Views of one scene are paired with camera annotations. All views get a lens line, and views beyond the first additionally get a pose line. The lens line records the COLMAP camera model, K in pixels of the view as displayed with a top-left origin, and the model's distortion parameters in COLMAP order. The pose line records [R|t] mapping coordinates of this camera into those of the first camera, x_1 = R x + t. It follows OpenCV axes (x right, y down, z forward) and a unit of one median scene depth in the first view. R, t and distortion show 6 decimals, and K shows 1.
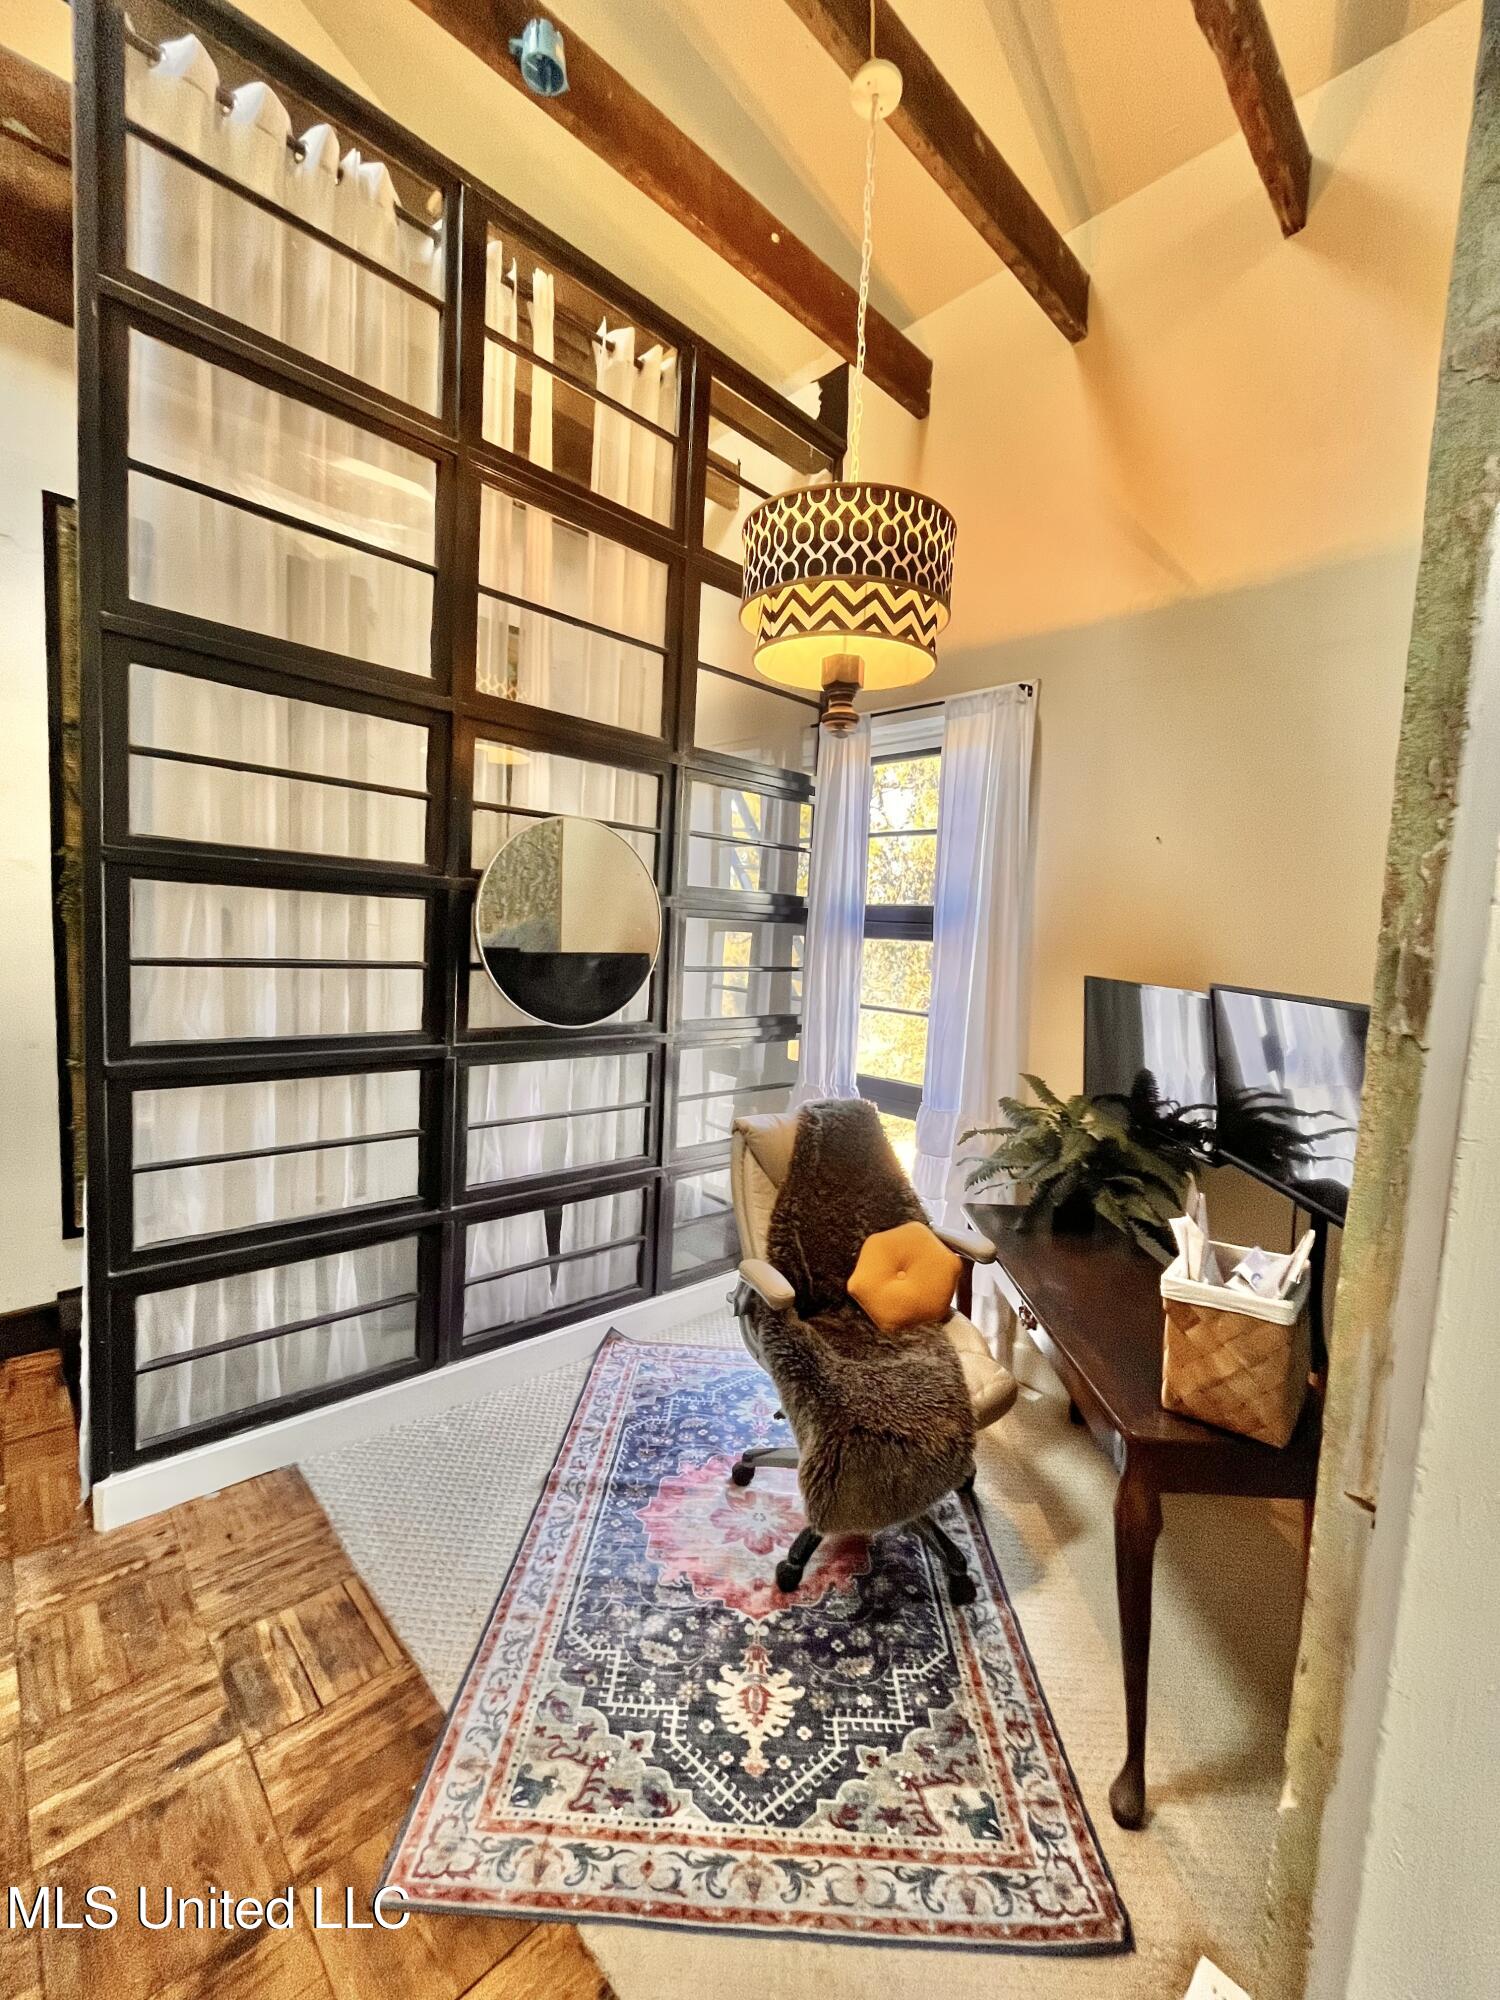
lens RADIAL K [[806.1, 0, 750.0], [0, 806.1, 1000.0], [0, 0, 1]] dist [-0.002216, -0.000439]
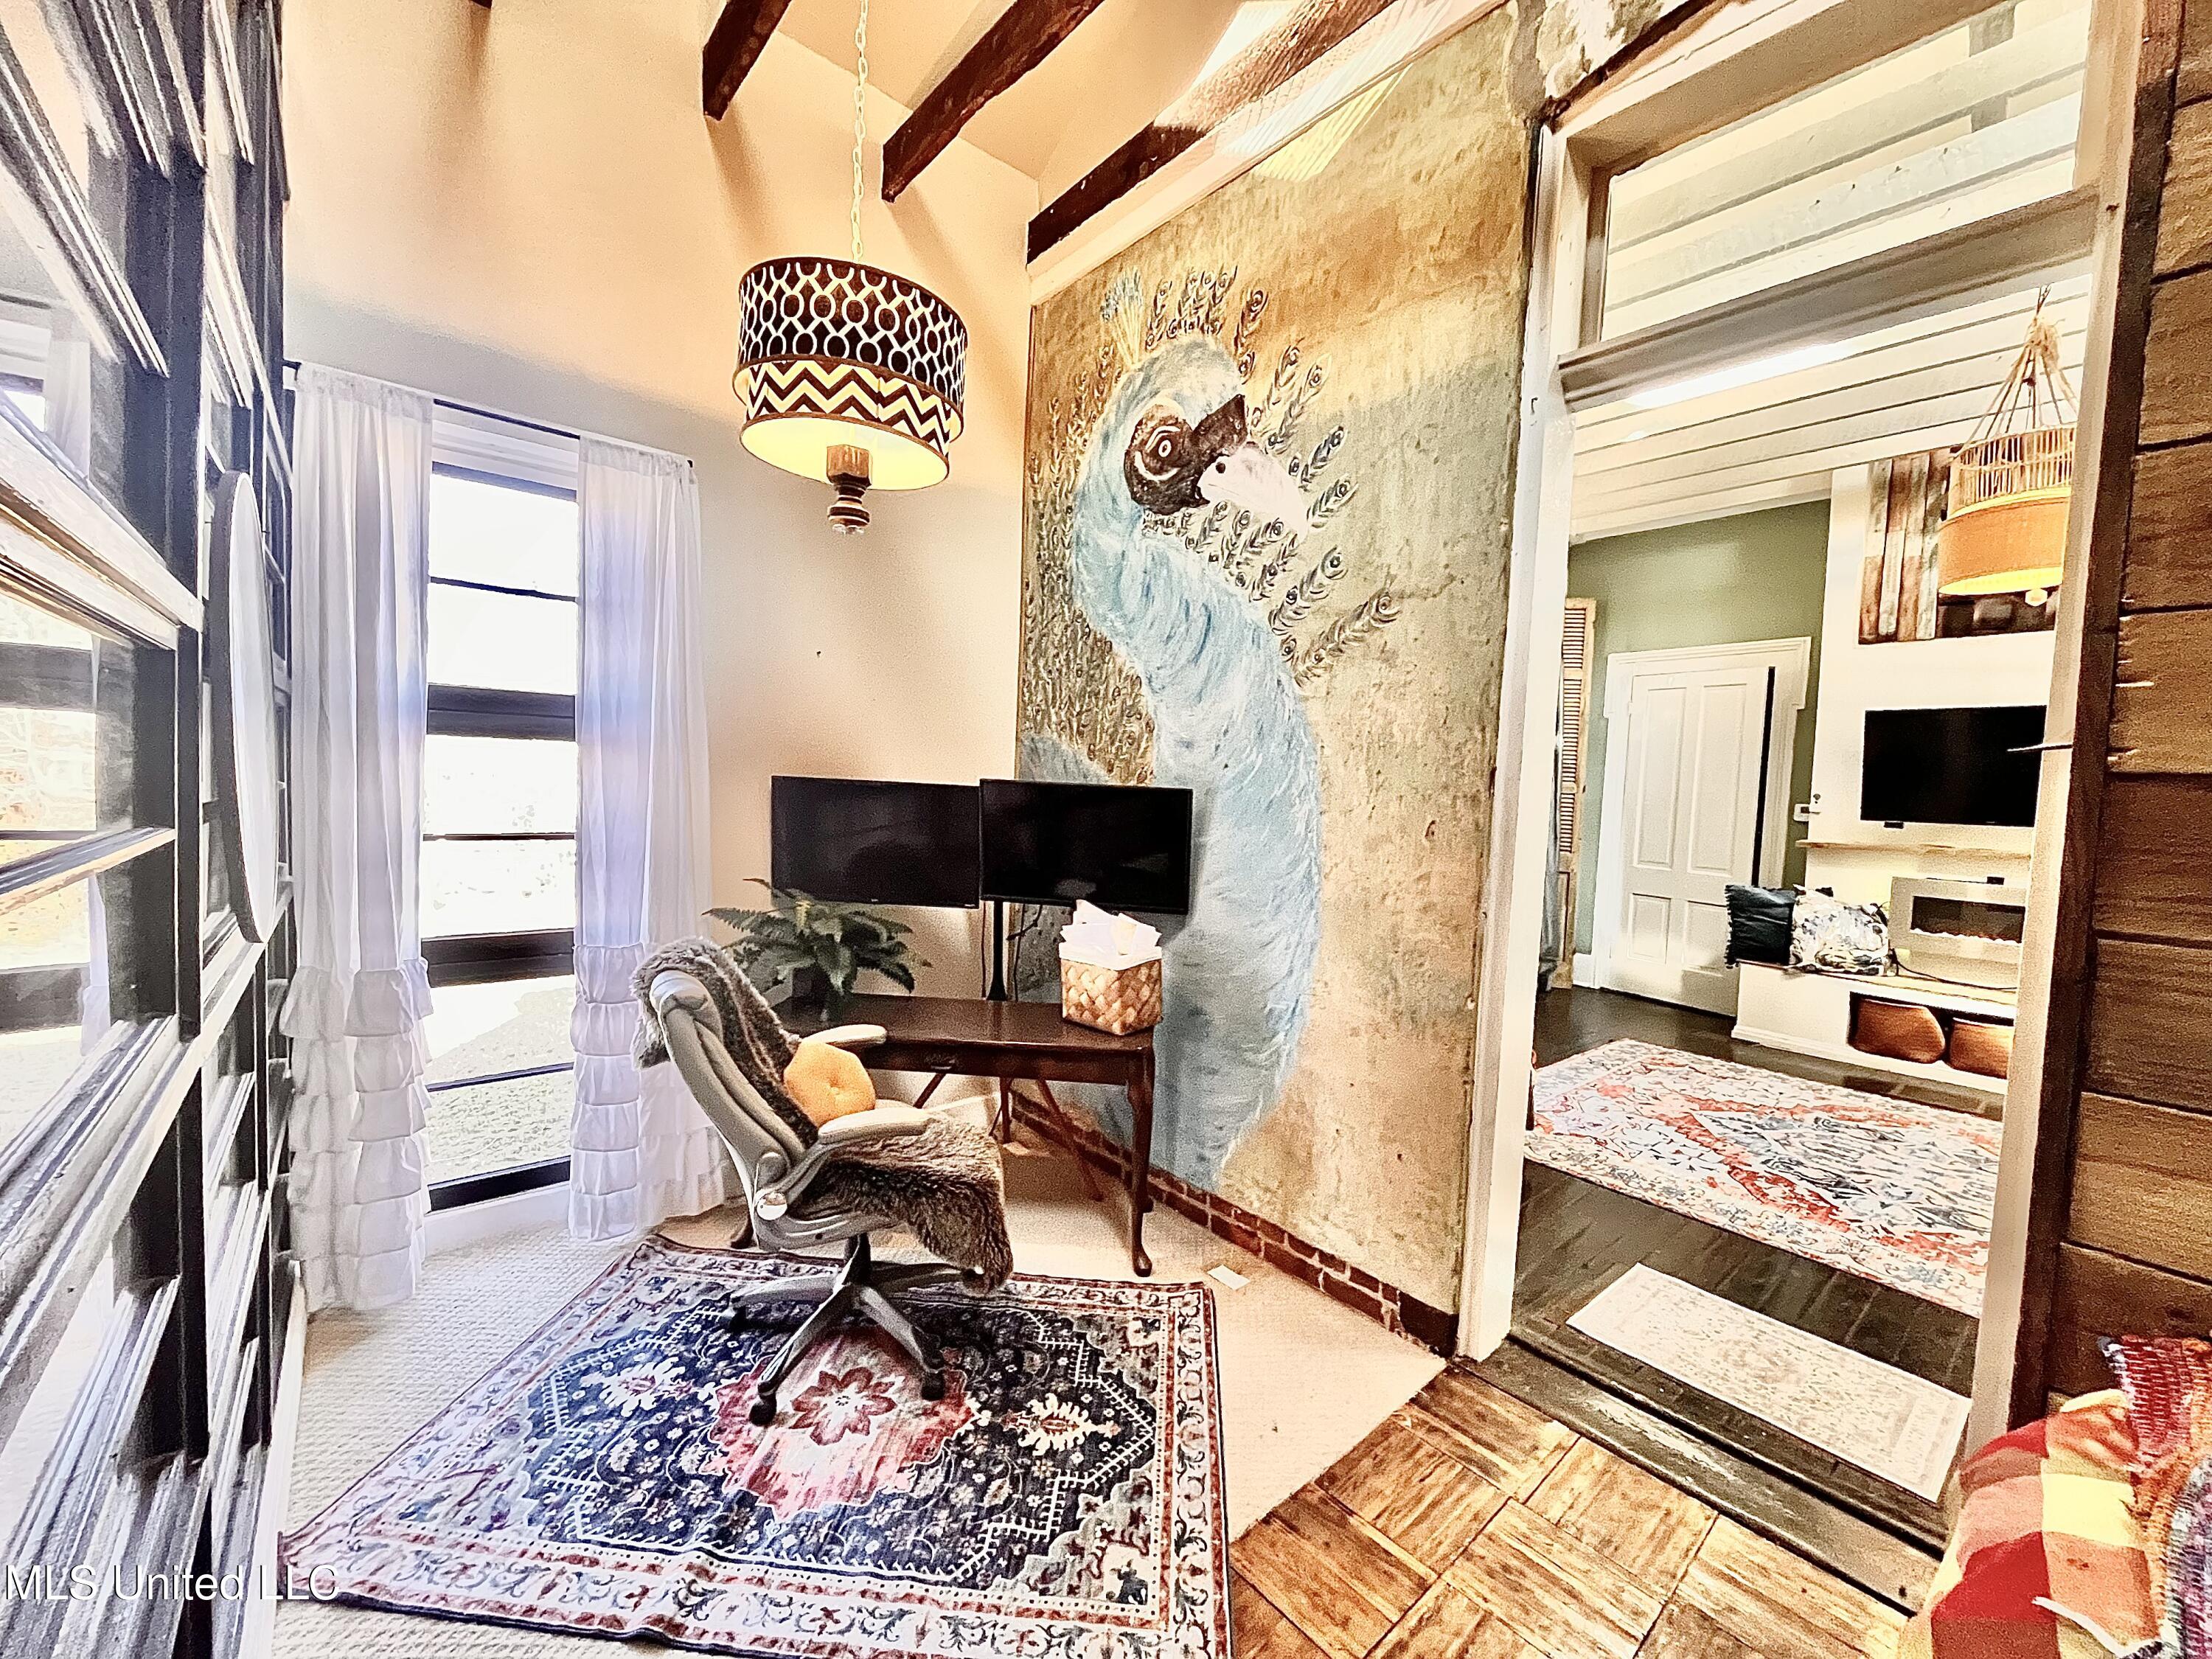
lens RADIAL K [[891.5, 0, 1106.0], [0, 891.5, 829.5], [0, 0, 1]] dist [-0.002216, -0.000439]
pose [[0.061321, -0.103576, 0.992729, -1.239996], [0.043087, 0.993949, 0.101041, -0.106753], [-0.997188, 0.036577, 0.065413, 0.867003]]
